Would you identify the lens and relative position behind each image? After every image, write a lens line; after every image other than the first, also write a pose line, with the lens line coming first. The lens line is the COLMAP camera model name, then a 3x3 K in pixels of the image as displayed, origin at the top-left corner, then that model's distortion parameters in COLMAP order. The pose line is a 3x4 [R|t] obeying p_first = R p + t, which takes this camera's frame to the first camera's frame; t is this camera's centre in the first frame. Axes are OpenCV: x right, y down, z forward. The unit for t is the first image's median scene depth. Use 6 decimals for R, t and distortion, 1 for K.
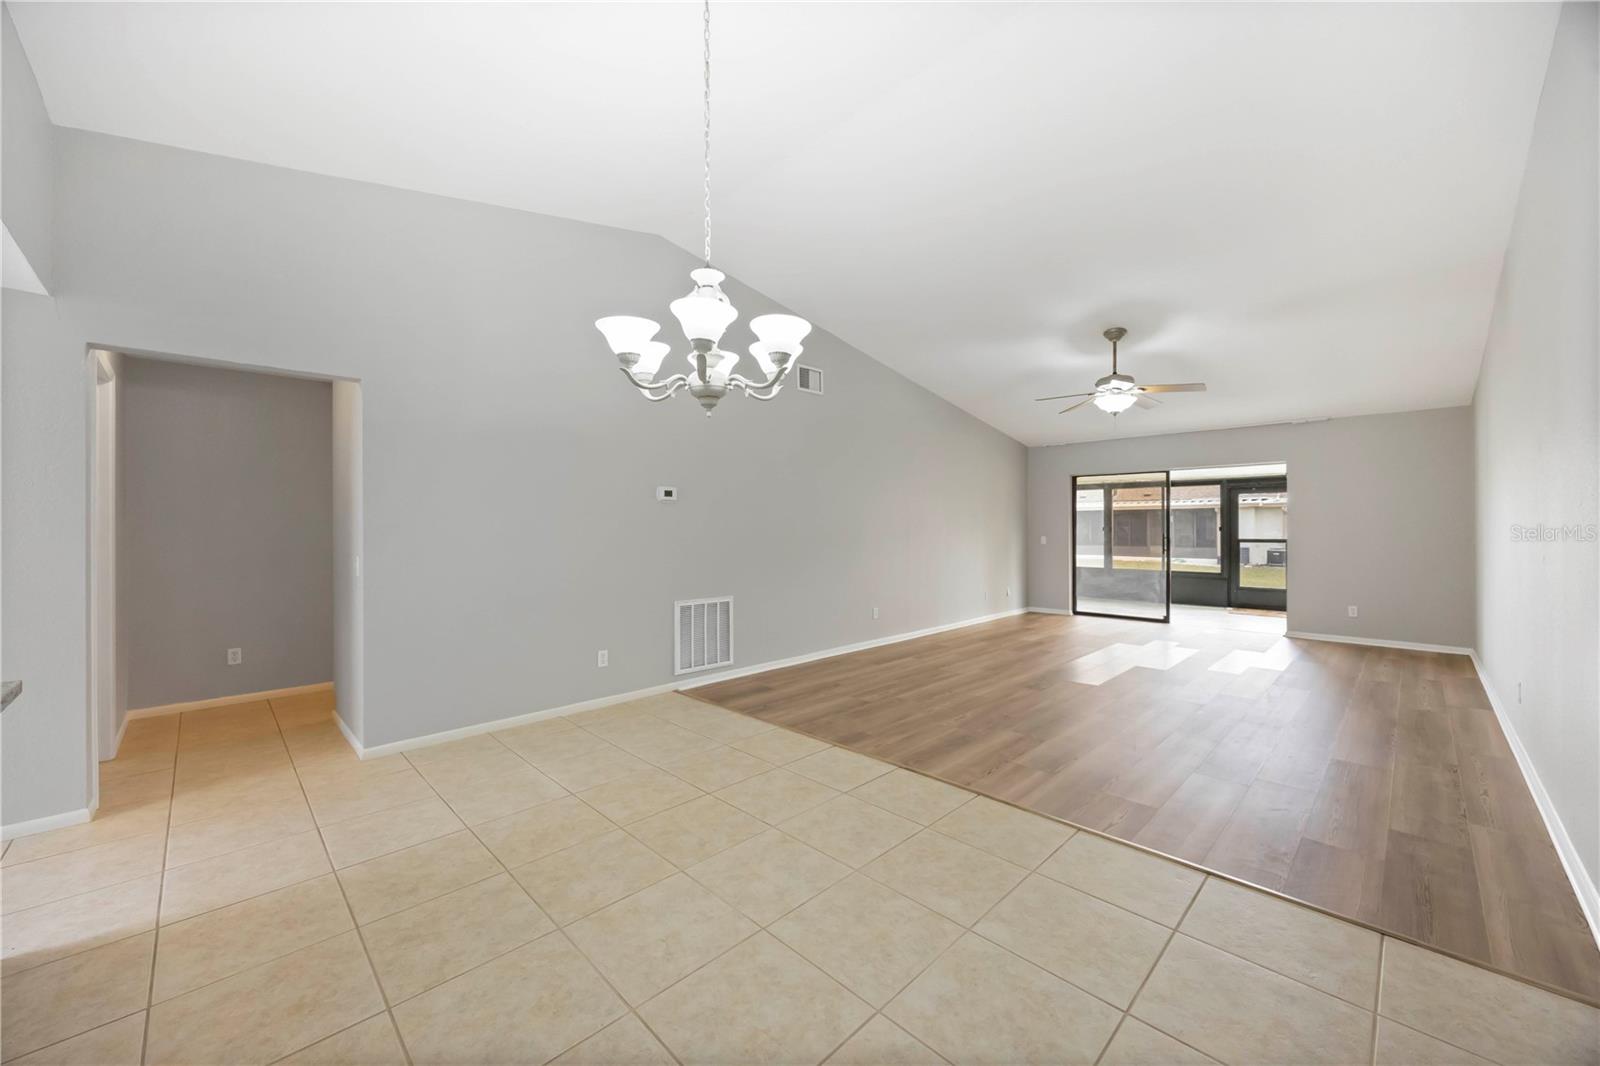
lens RADIAL K [[610.5, 0, 794.1], [0, 610.5, 515.1], [0, 0, 1]] dist [-0.005612, 0.001001]
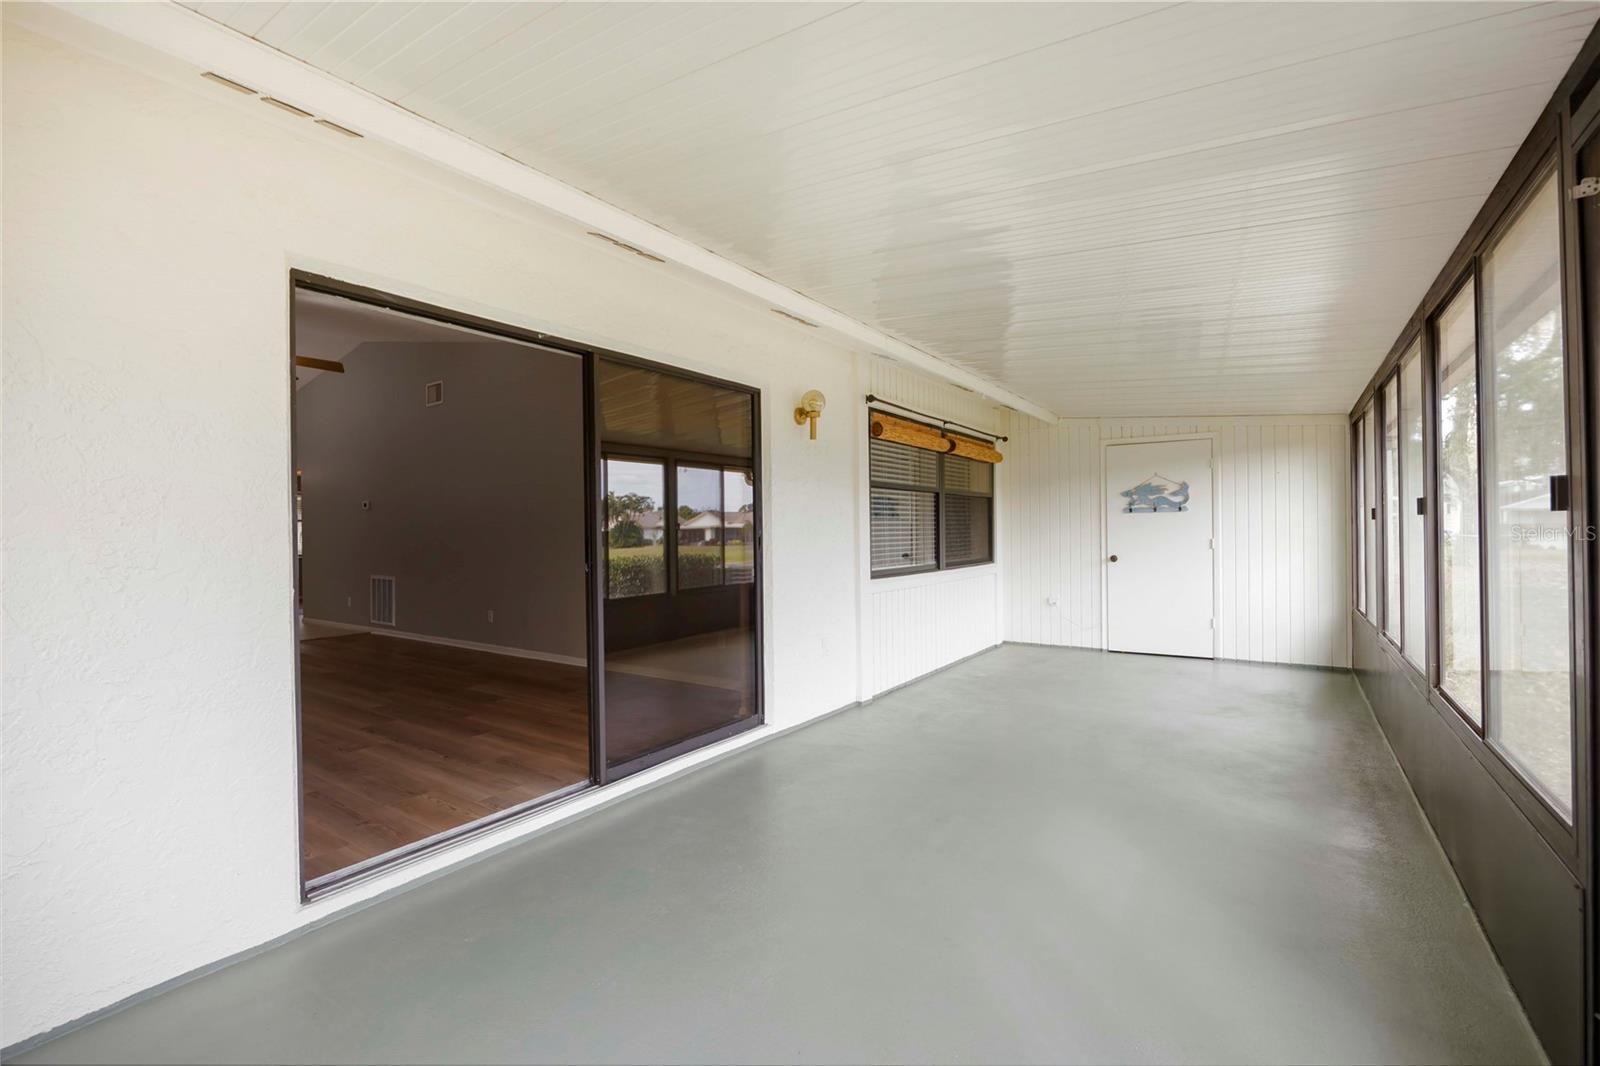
lens RADIAL K [[716.8, 0, 805.3], [0, 716.8, 532.9], [0, 0, 1]] dist [-0.011756, 0.000245]
pose [[0.174859, 0.005254, -0.984580, 1.790364], [0.033839, 0.999363, 0.011343, 0.053416], [0.984012, -0.035301, 0.174570, 1.794536]]
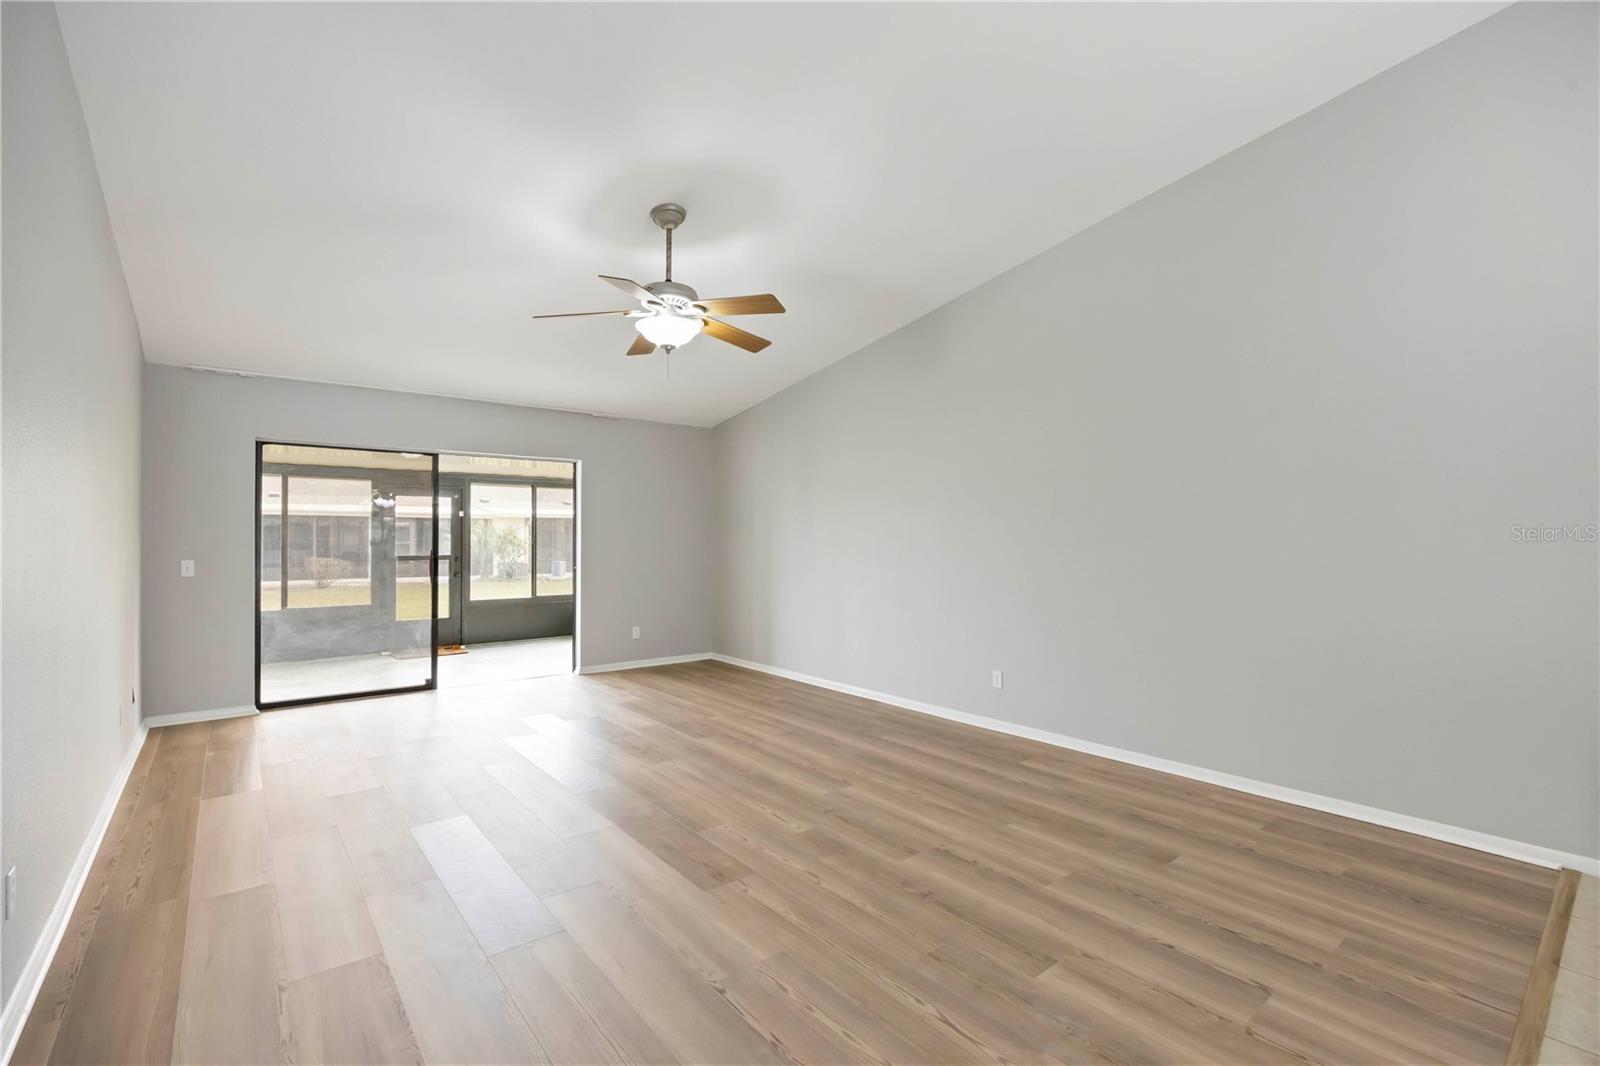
lens RADIAL K [[716.8, 0, 809.7], [0, 716.8, 535.0], [0, 0, 1]] dist [-0.011756, 0.000245]
pose [[0.097846, 0.006391, 0.995181, -0.173454], [-0.019341, 0.999803, -0.004519, 0.015847], [-0.995014, -0.018806, 0.097950, 0.910353]]
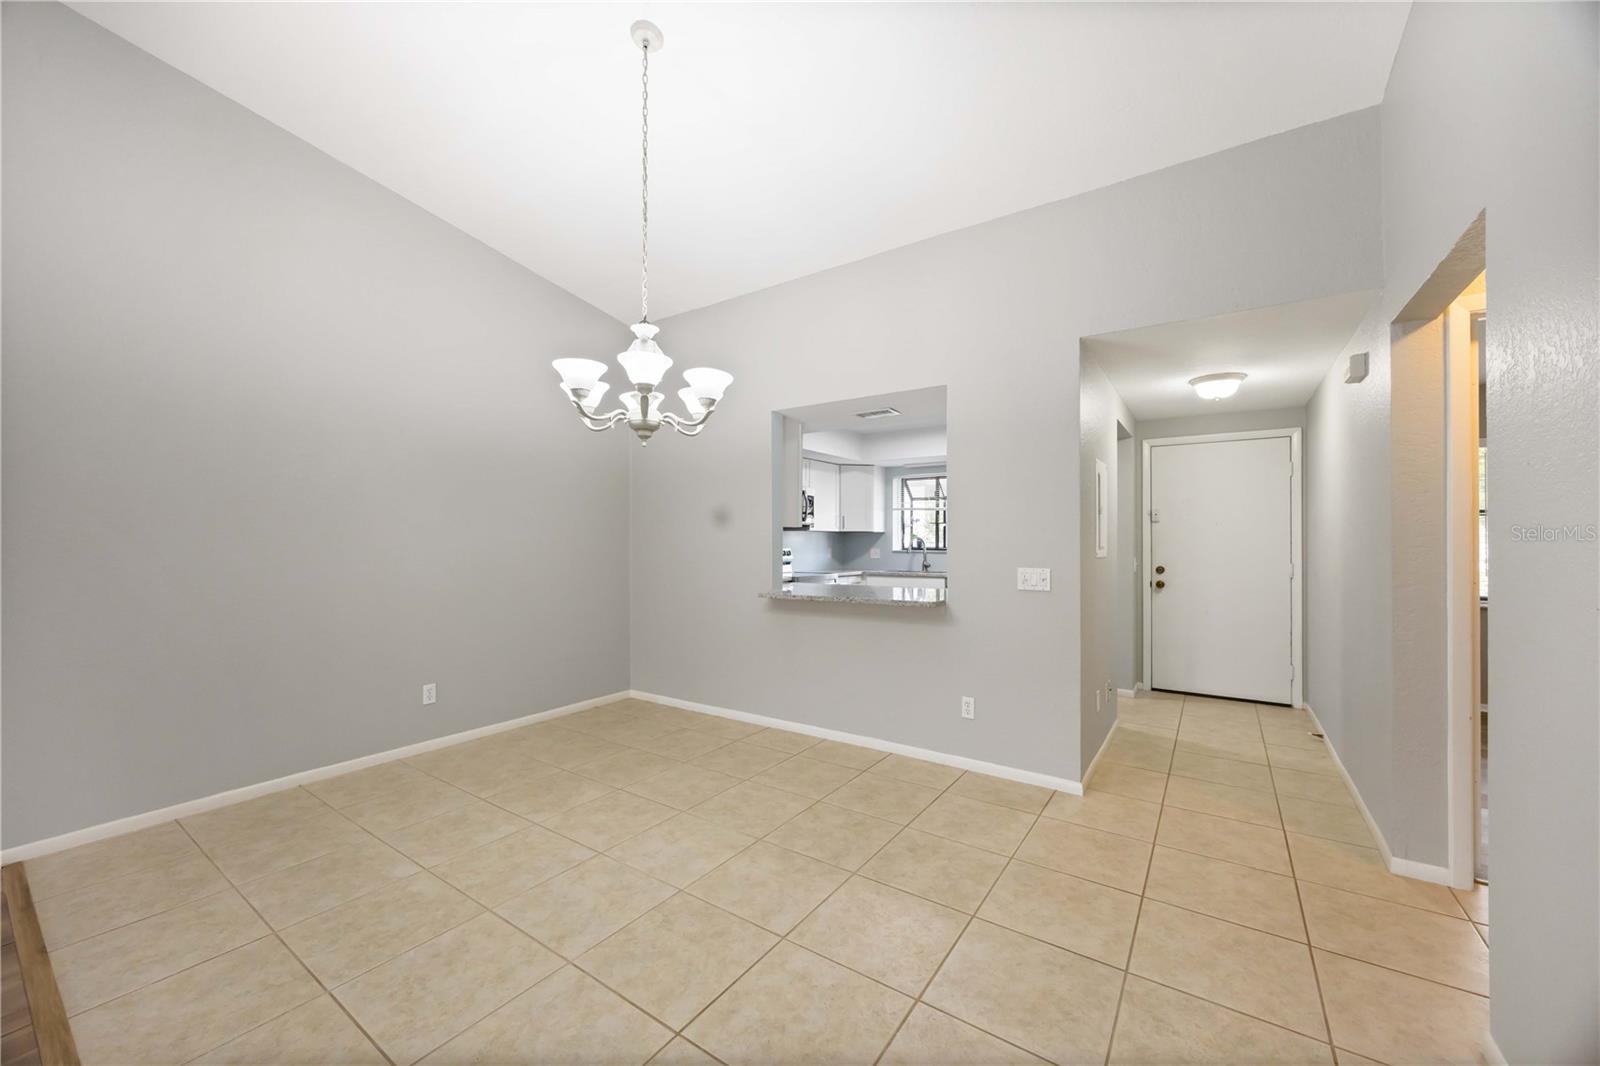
lens RADIAL K [[610.5, 0, 798.2], [0, 610.5, 536.4], [0, 0, 1]] dist [-0.005612, 0.001001]
pose [[-0.982447, 0.004224, -0.186494, -0.090664], [0.008628, 0.999703, -0.022812, 0.018989], [0.186342, -0.024021, -0.982191, 0.963949]]
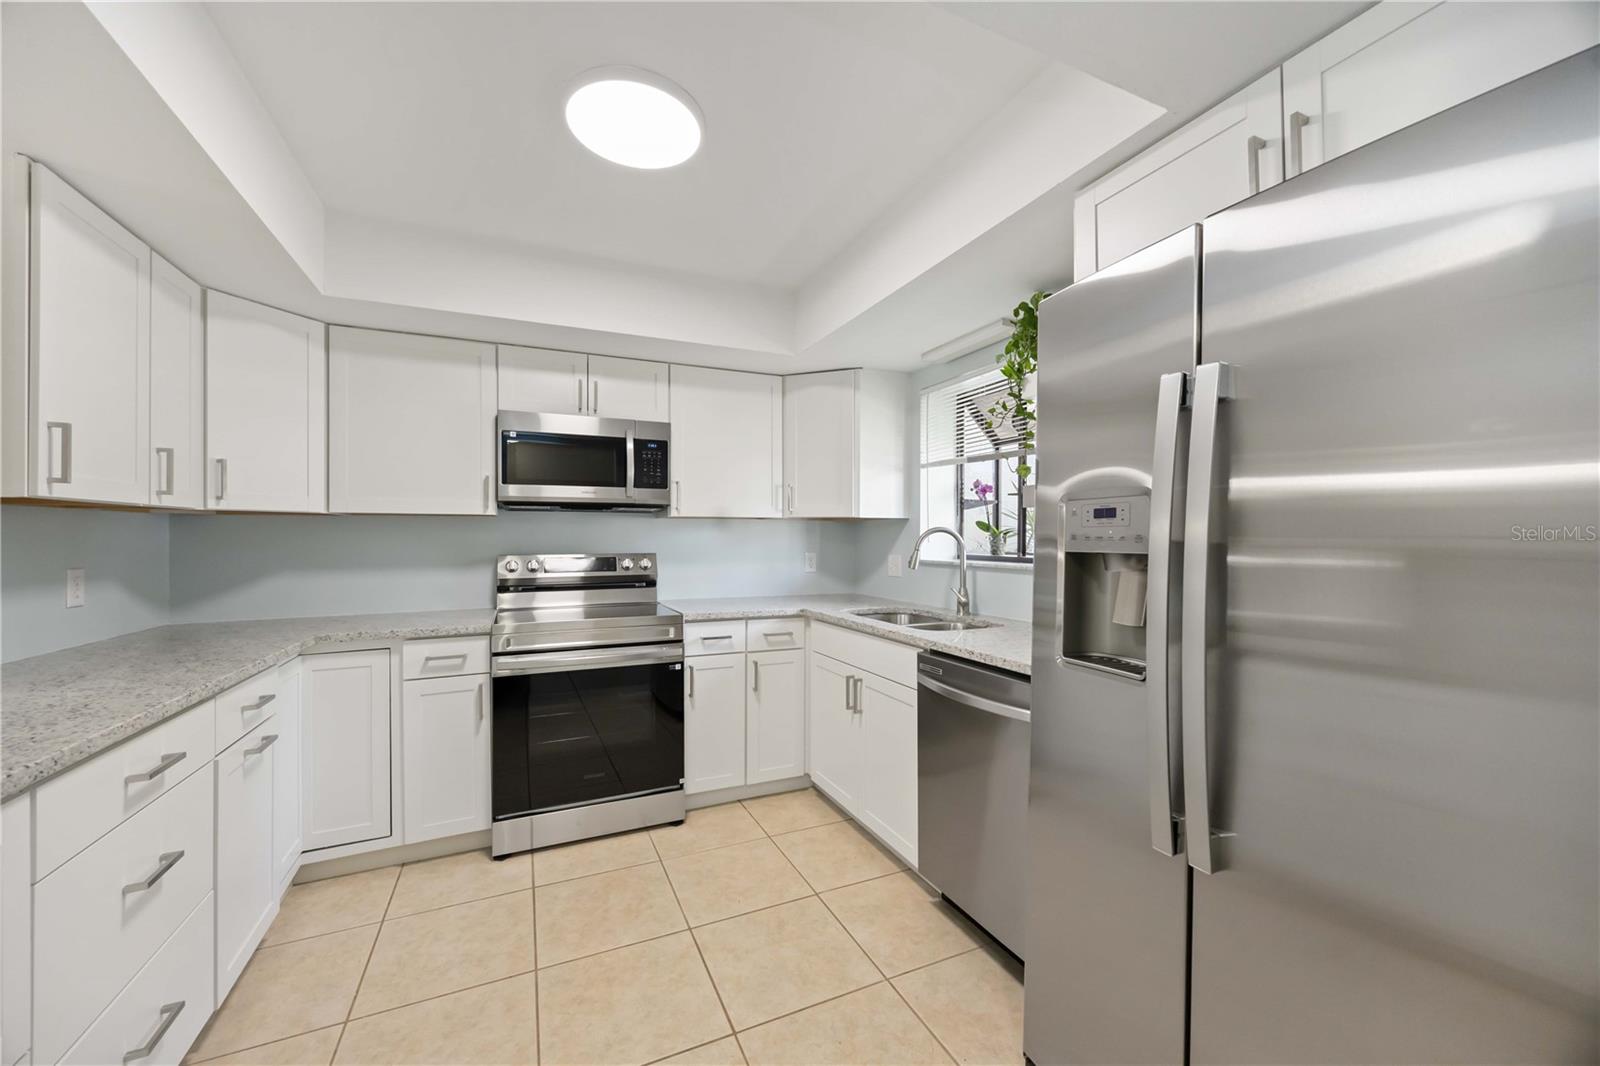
lens RADIAL K [[610.5, 0, 810.2], [0, 610.5, 539.0], [0, 0, 1]] dist [-0.005612, 0.001001]
pose [[-0.946651, 0.008357, 0.322153, -0.734387], [0.004169, 0.999898, -0.013687, 0.007767], [-0.322234, -0.011614, -0.946589, 0.155305]]
